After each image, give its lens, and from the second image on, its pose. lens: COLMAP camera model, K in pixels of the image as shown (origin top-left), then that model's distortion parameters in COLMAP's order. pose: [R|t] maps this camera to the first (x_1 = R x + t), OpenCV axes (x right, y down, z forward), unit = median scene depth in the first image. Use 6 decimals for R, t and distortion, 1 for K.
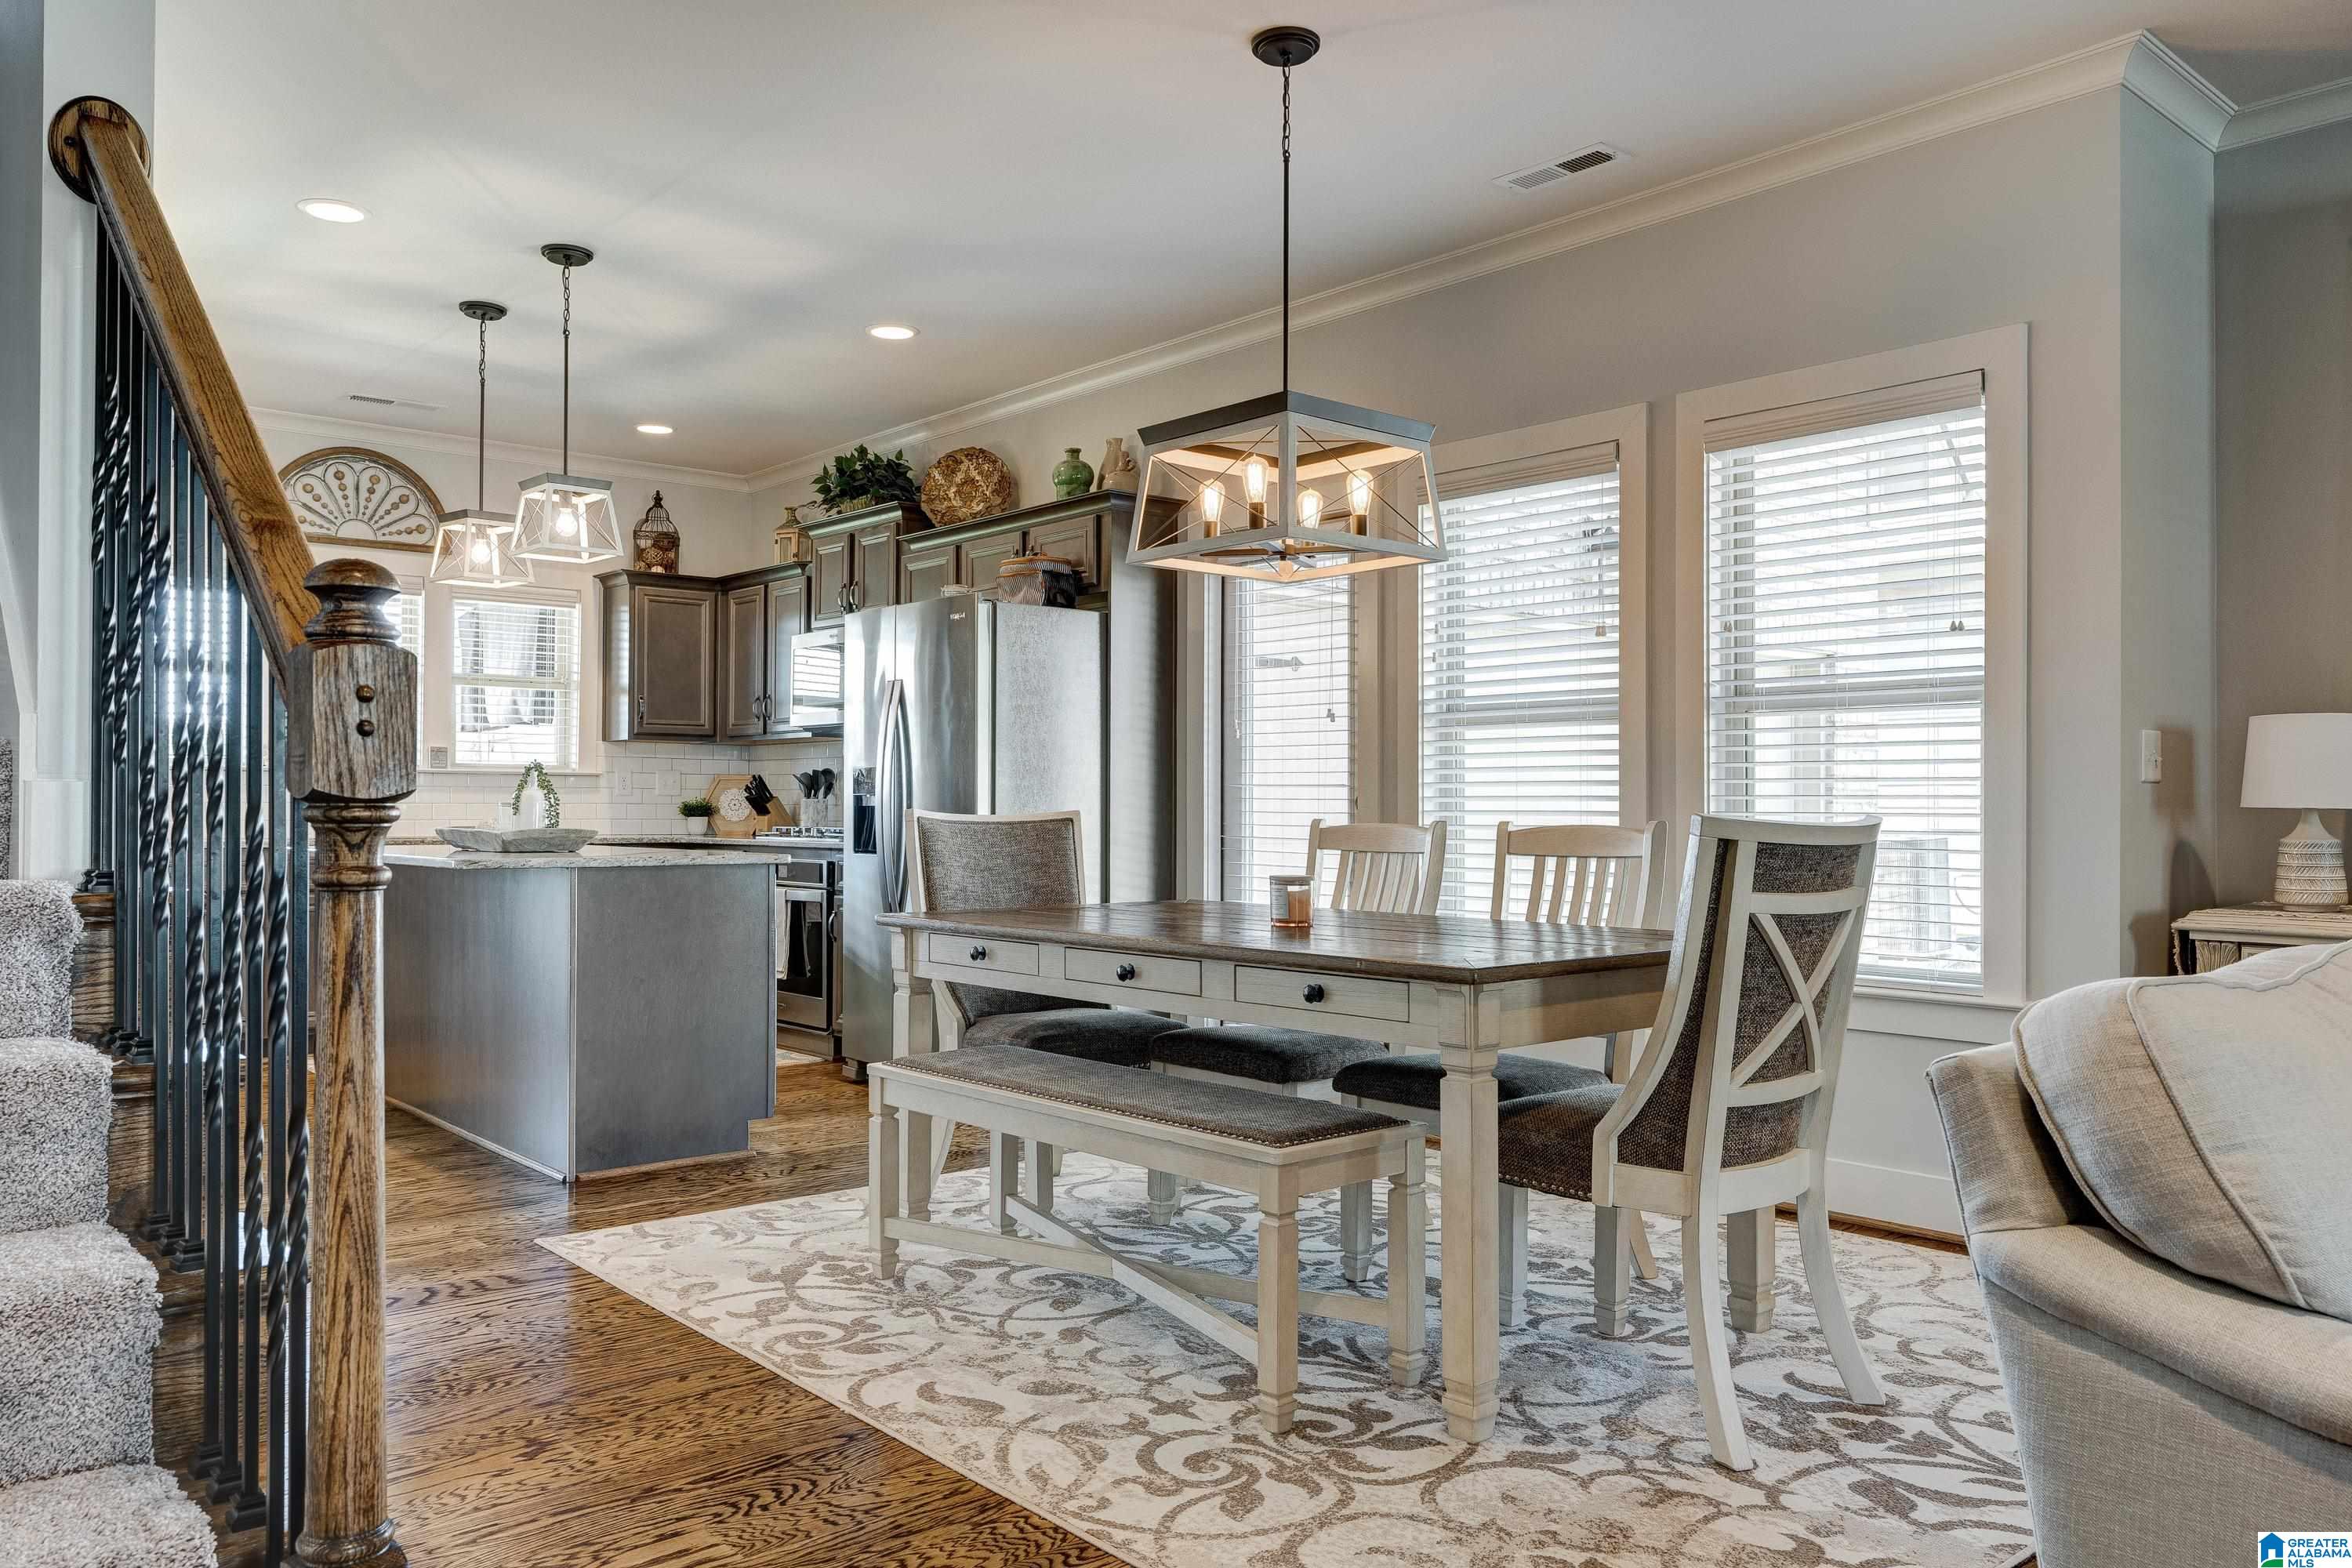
lens RADIAL K [[1716.2, 0, 1216.8], [0, 1716.2, 793.0], [0, 0, 1]] dist [-0.010595, 0.010520]
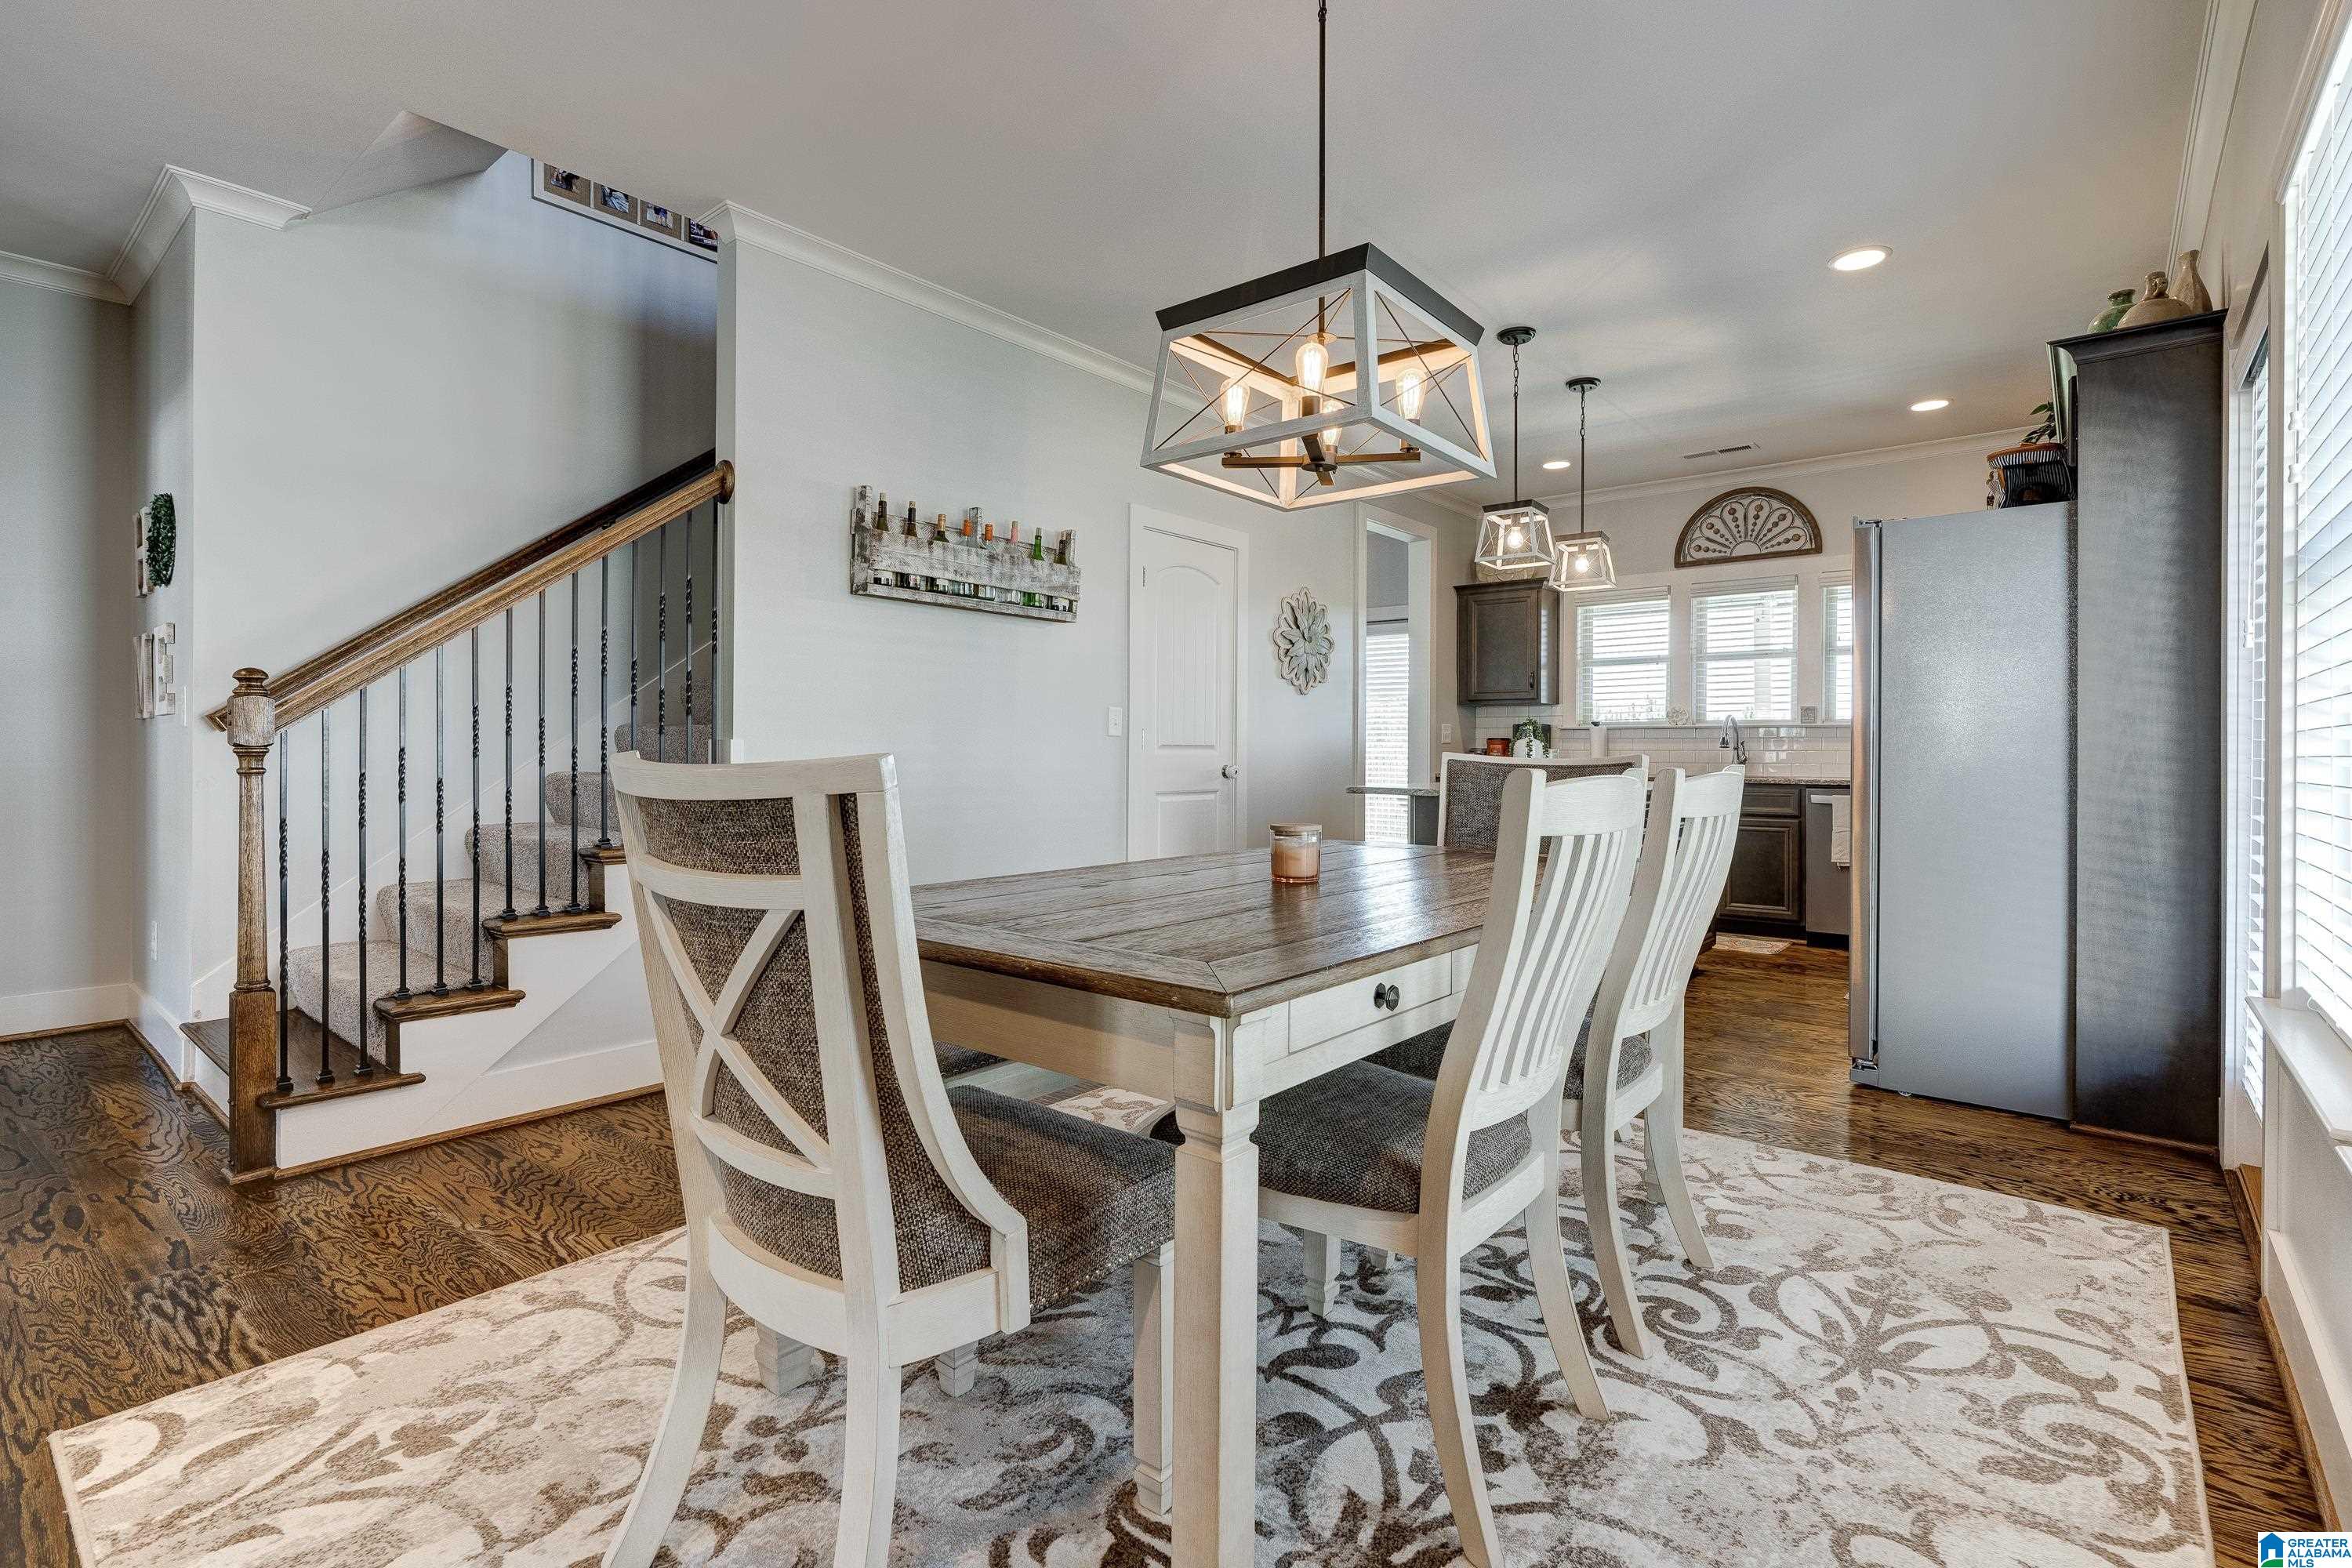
lens RADIAL K [[1118.3, 0, 1165.3], [0, 1118.3, 754.6], [0, 0, 1]] dist [-0.009645, 0.001641]
pose [[0.138555, 0.001986, -0.990353, 0.431054], [0.004136, 0.999988, 0.002584, 0.006459], [0.990346, -0.004454, 0.138545, 0.599362]]
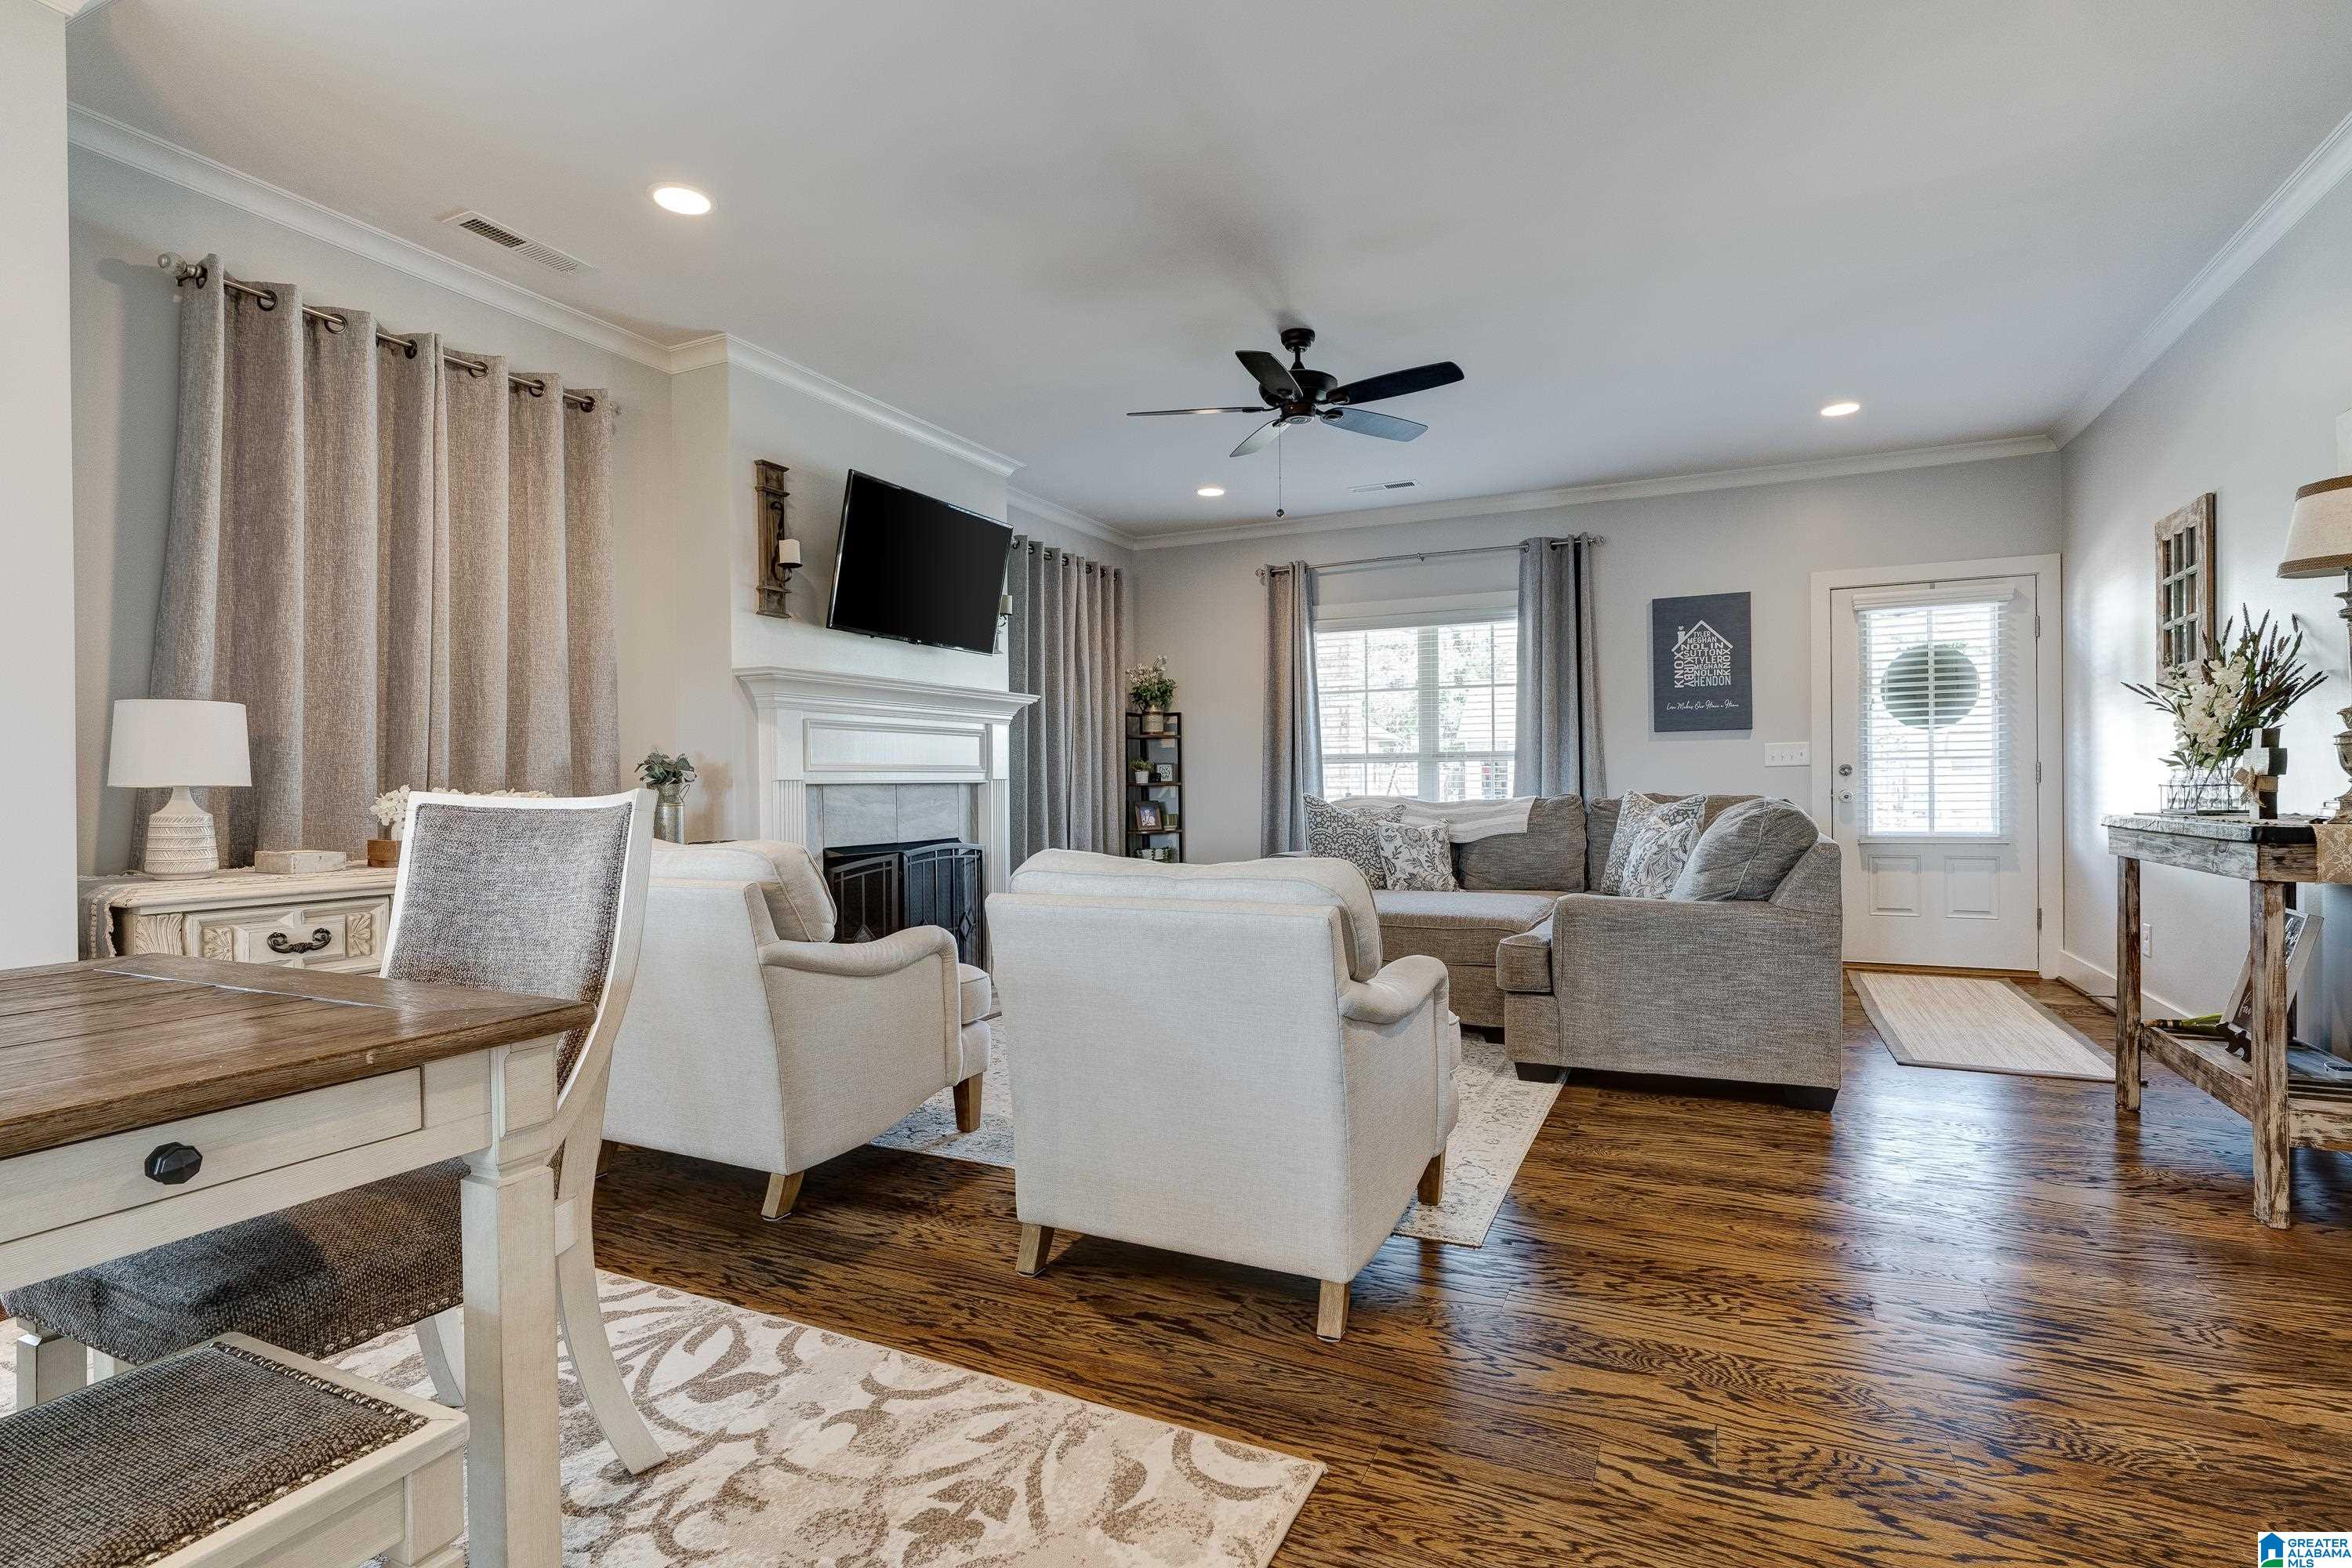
lens RADIAL K [[1118.3, 0, 1177.4], [0, 1118.3, 794.2], [0, 0, 1]] dist [-0.009645, 0.001641]
pose [[-0.380342, -0.008473, 0.924807, -0.197392], [-0.001593, 0.999963, 0.008506, 0.004825], [-0.924844, 0.001762, -0.380341, 0.488643]]
